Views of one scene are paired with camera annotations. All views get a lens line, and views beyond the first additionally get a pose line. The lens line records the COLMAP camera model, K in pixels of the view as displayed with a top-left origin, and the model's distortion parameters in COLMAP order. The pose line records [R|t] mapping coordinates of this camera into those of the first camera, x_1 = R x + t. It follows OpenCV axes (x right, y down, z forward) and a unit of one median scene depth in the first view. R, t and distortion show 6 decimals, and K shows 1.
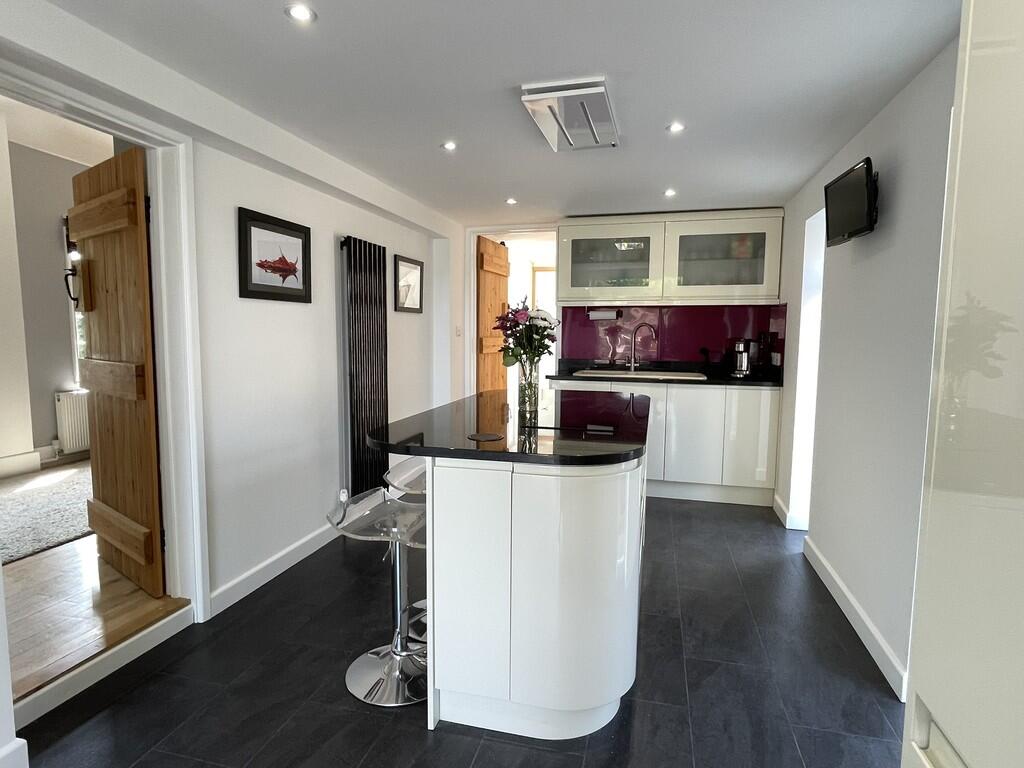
lens RADIAL K [[565.0, 0, 506.1], [0, 565.0, 384.6], [0, 0, 1]] dist [-0.000652, -0.000527]
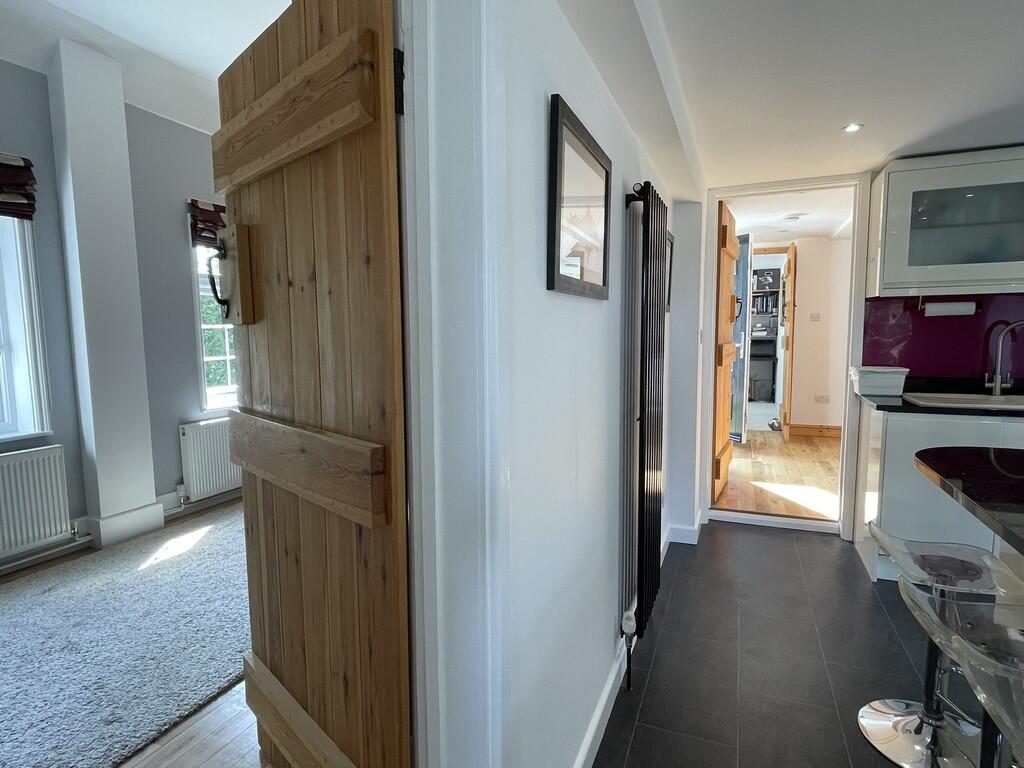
lens RADIAL K [[565.0, 0, 509.2], [0, 565.0, 384.3], [0, 0, 1]] dist [-0.000652, -0.000527]
pose [[0.990840, -0.007489, -0.134834, -0.259611], [0.007865, 0.999967, 0.002256, -0.044365], [0.134813, -0.003296, 0.990866, 0.308957]]
